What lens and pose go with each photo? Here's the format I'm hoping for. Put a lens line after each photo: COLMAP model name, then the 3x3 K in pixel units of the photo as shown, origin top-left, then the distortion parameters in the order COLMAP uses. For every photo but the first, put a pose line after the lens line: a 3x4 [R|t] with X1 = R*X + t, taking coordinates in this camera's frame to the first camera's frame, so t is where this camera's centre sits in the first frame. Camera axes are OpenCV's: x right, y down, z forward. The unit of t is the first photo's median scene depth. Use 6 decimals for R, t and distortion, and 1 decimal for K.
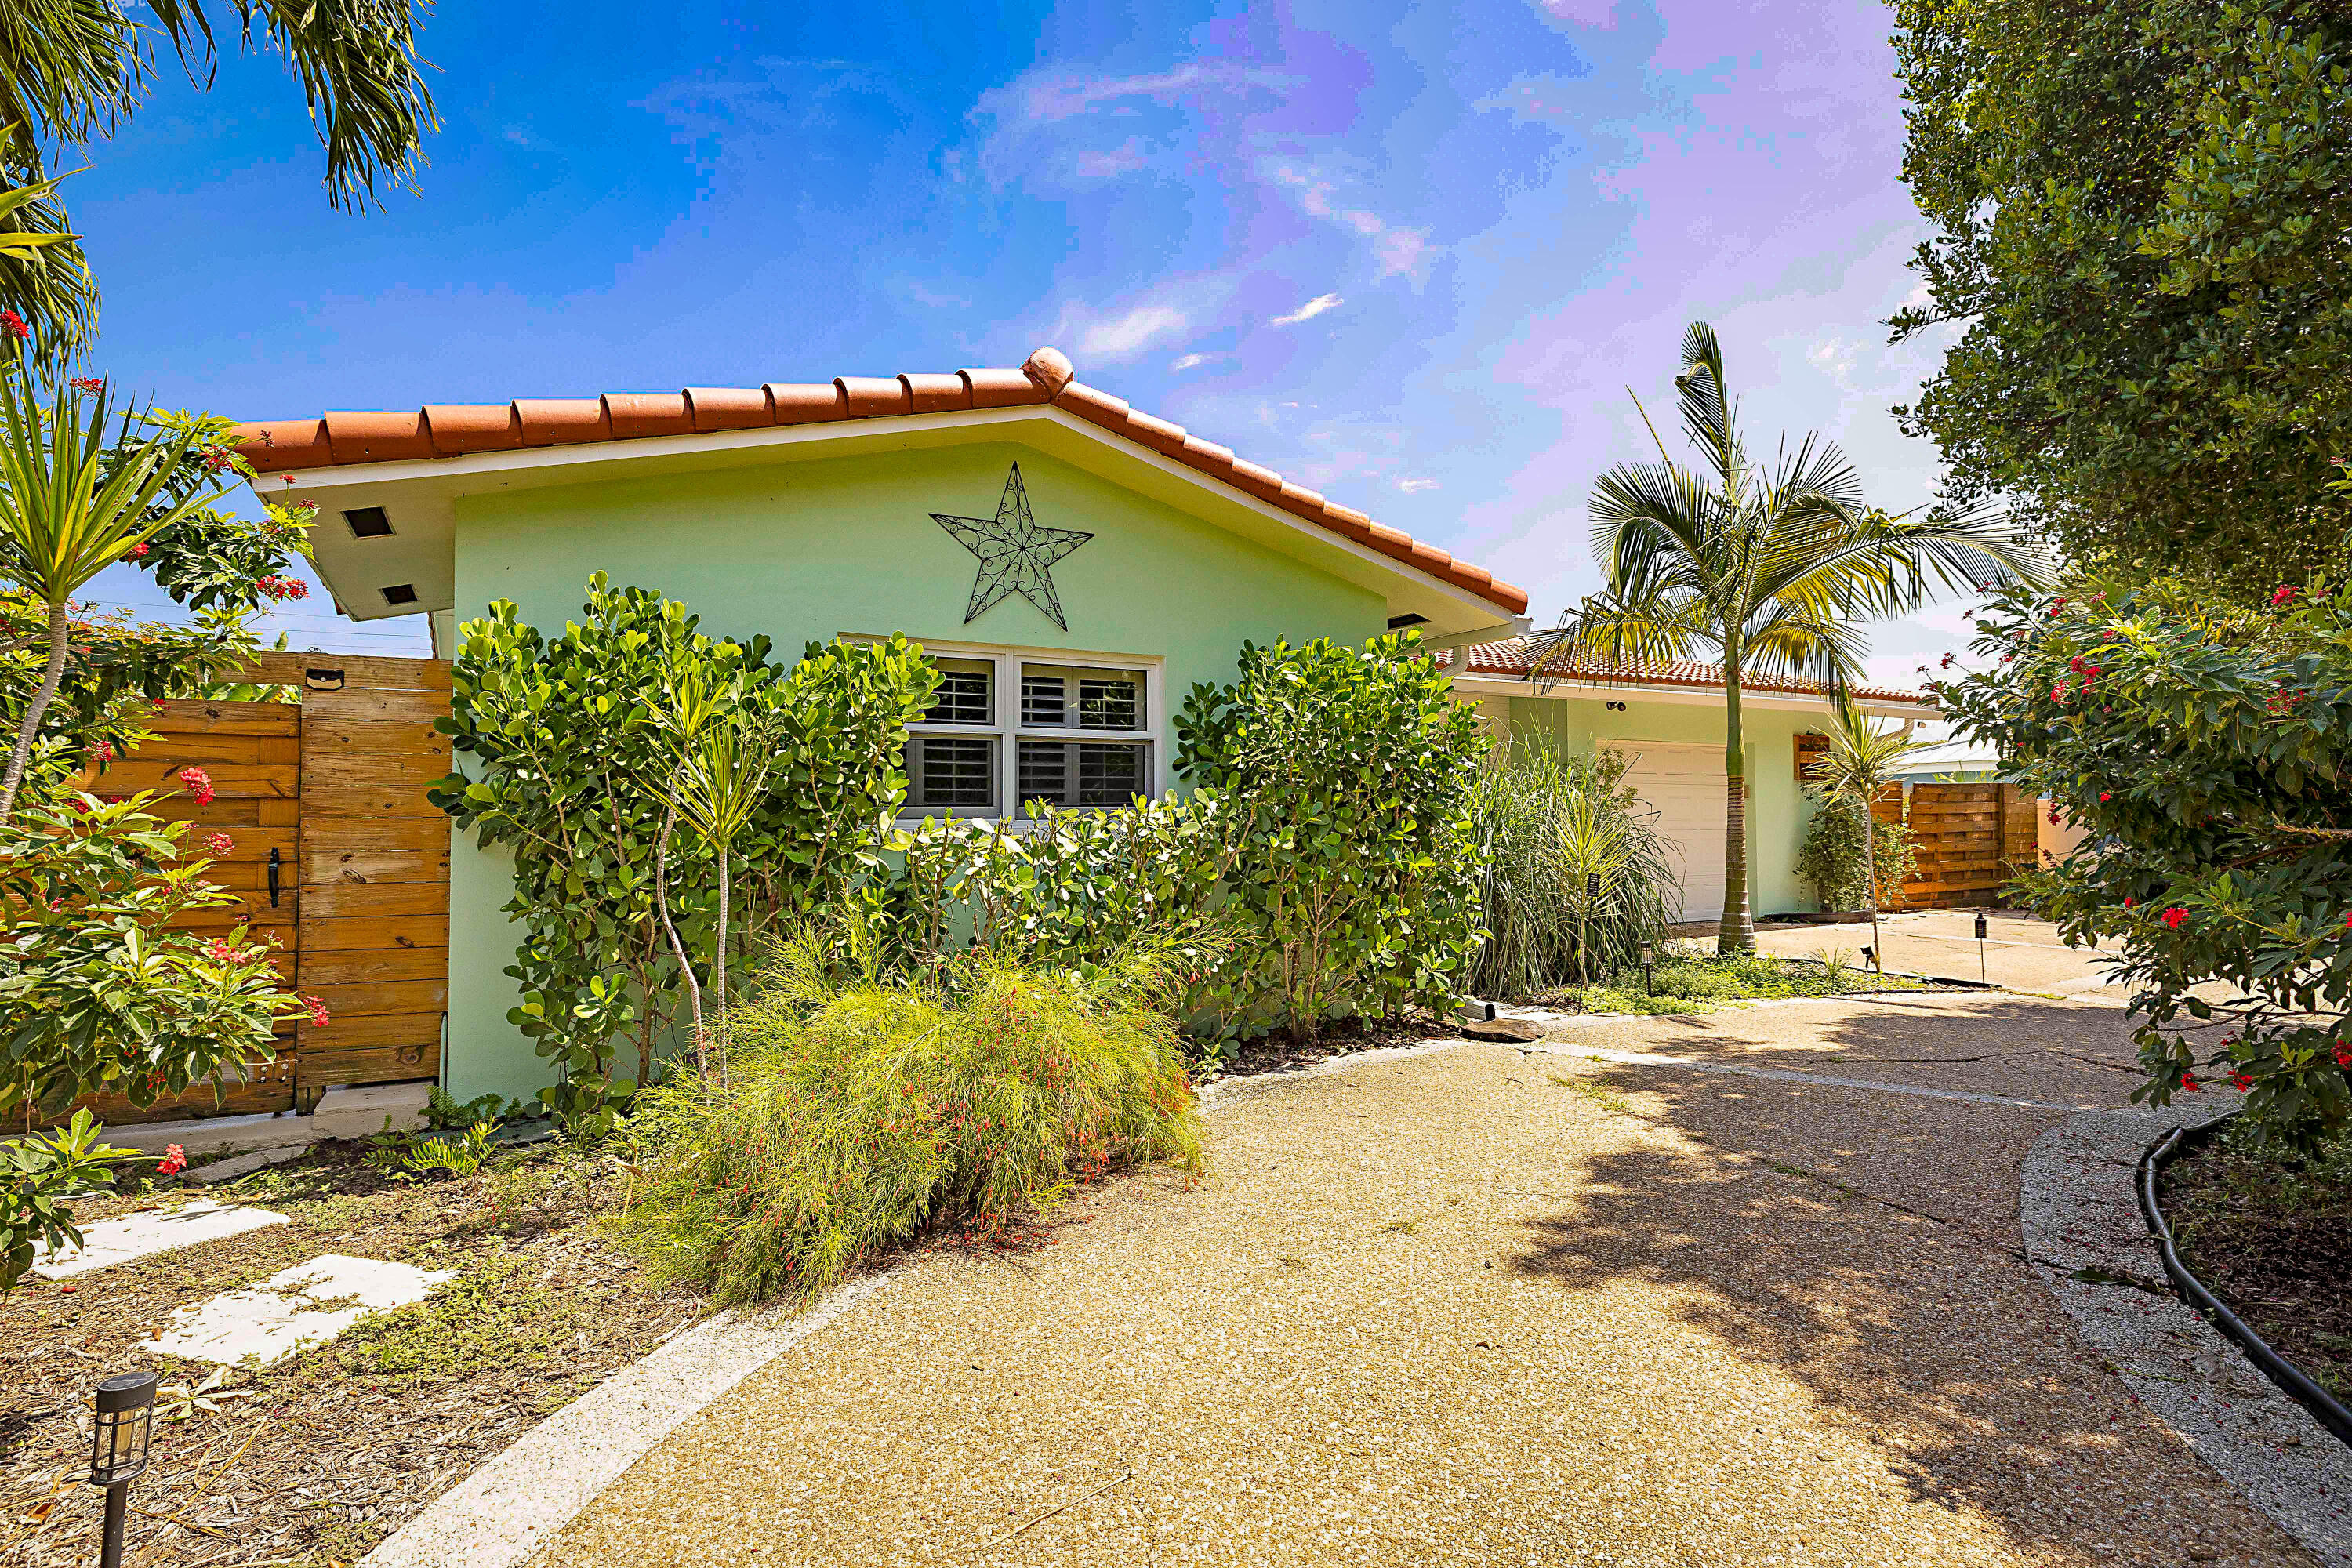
lens RADIAL K [[1242.5, 0, 1176.0], [0, 1242.5, 784.0], [0, 0, 1]] dist [-0.067435, -0.000113]
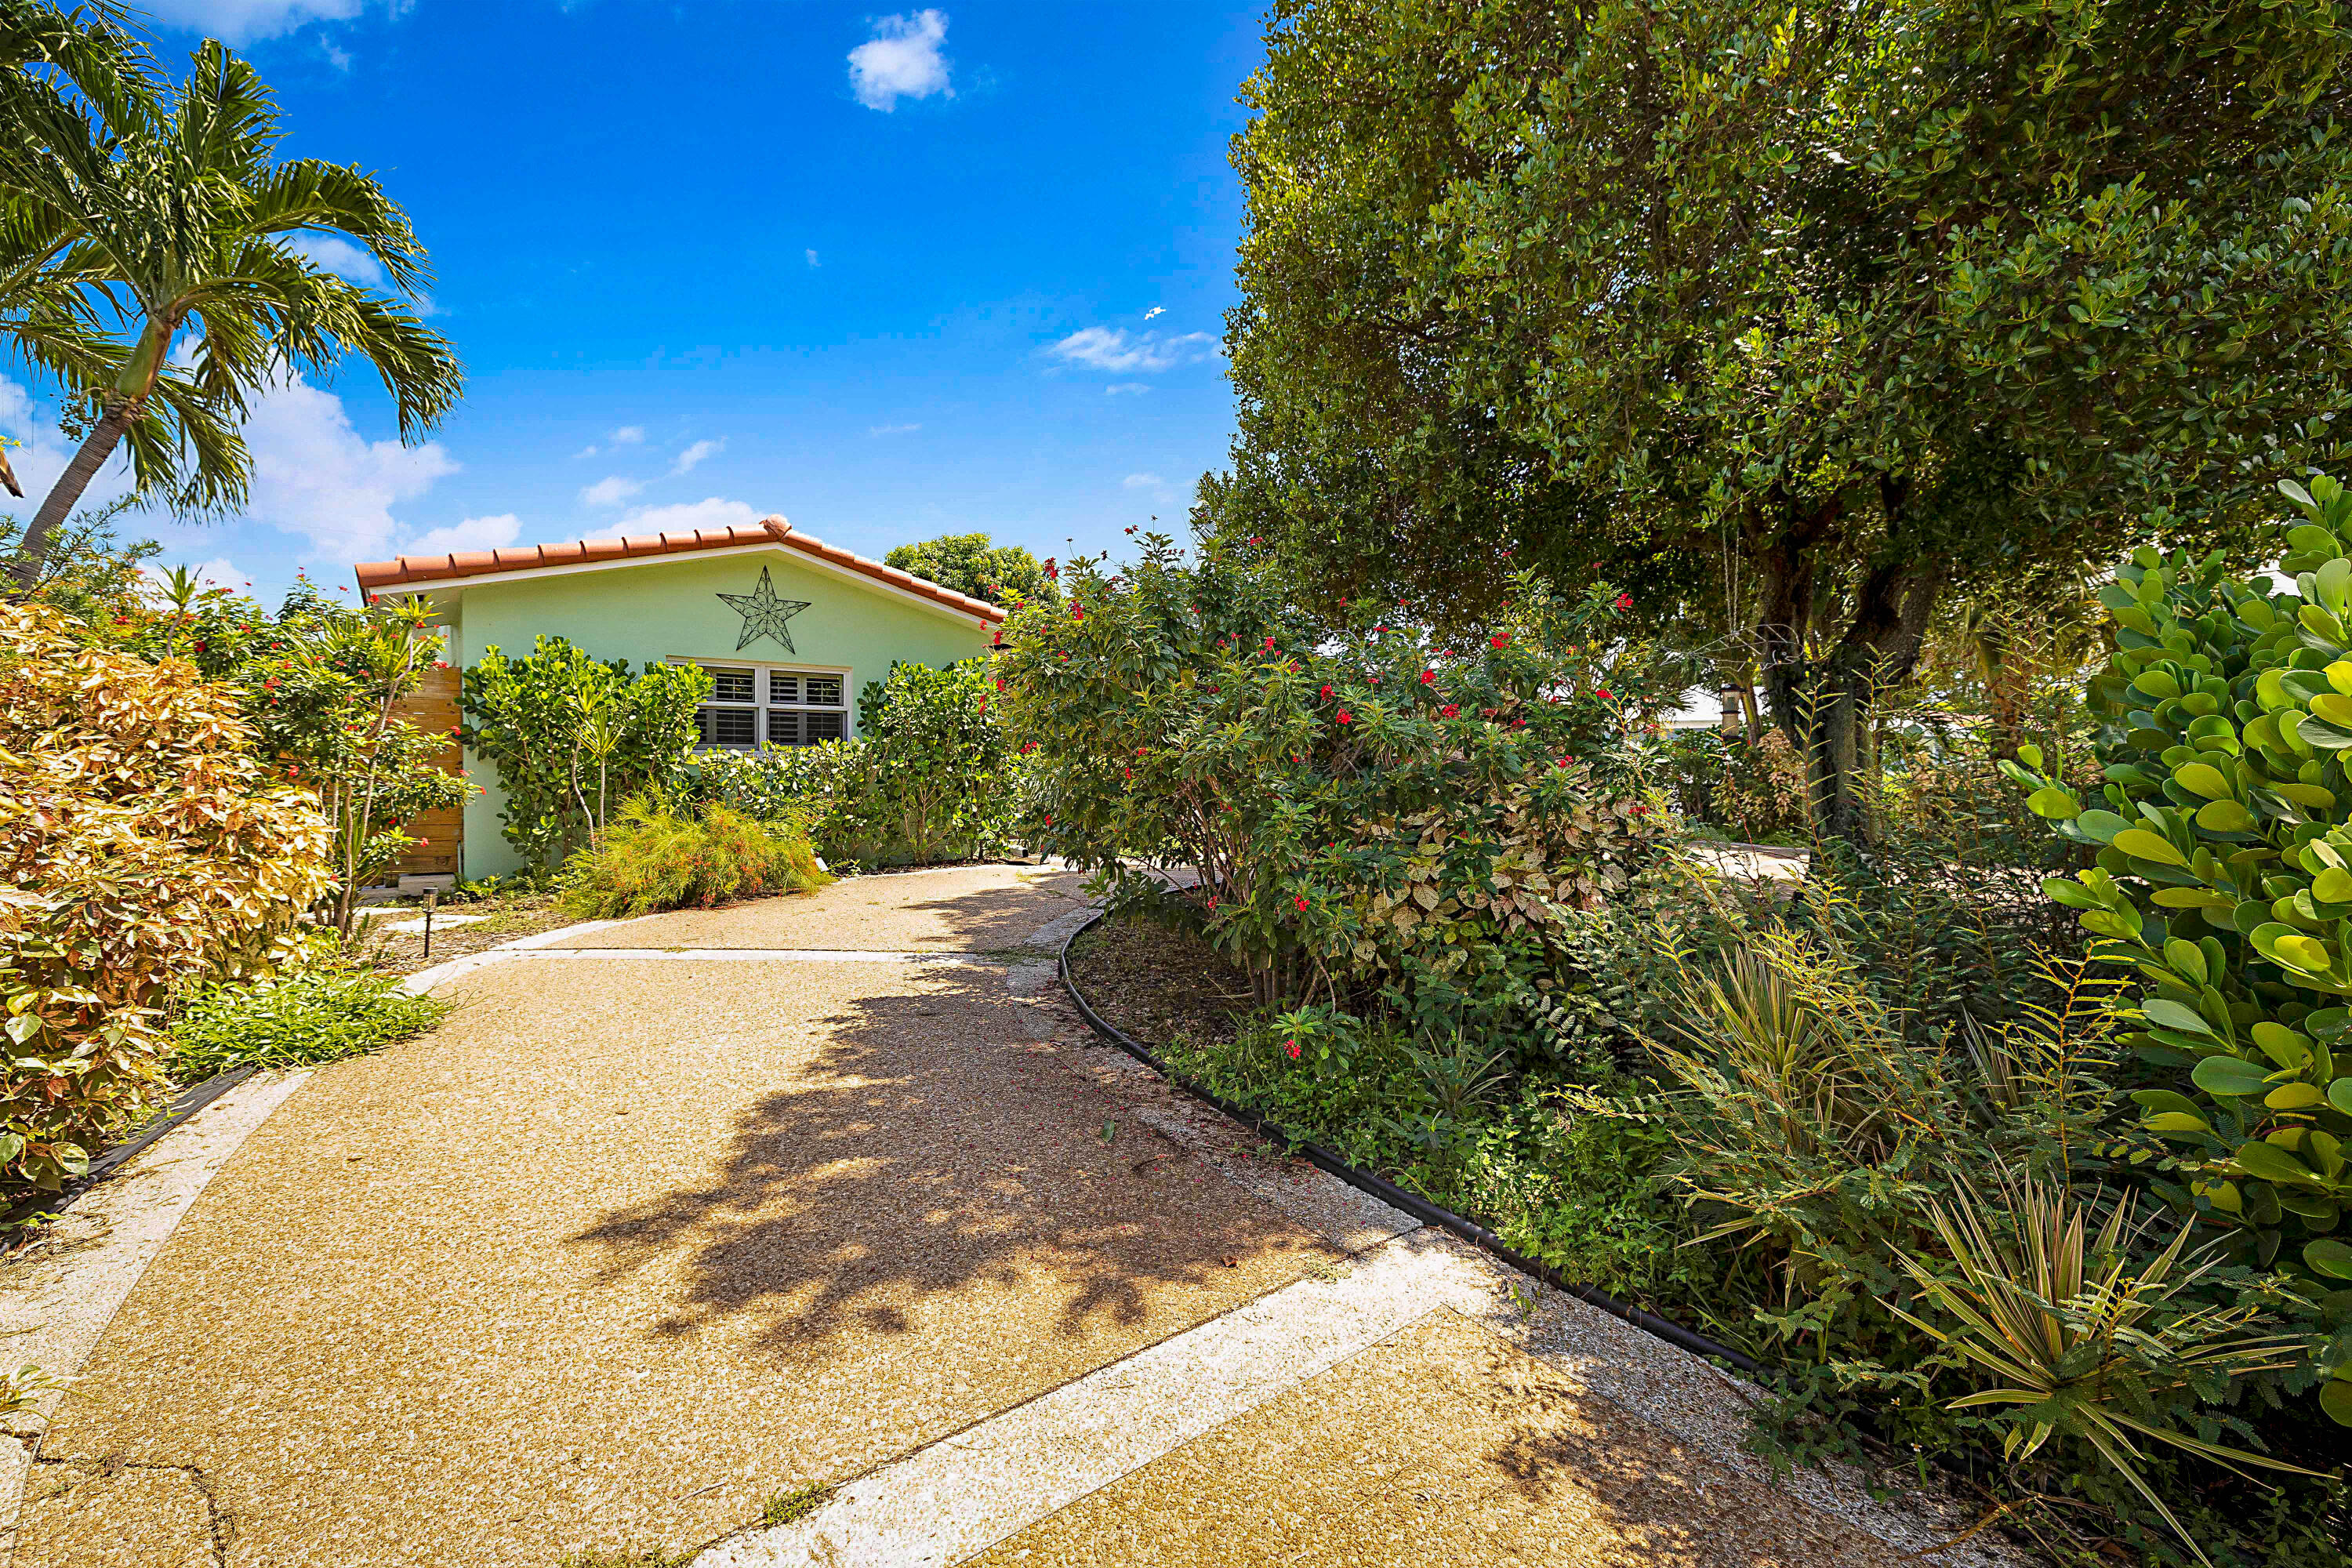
lens RADIAL K [[1030.9, 0, 1176.0], [0, 1030.9, 784.0], [0, 0, 1]] dist [-0.031896, -0.000030]
pose [[0.988822, 0.009073, 0.148825, 0.322273], [-0.016306, 0.998740, 0.047454, -0.008616], [-0.148207, -0.049350, 0.987724, -0.825859]]
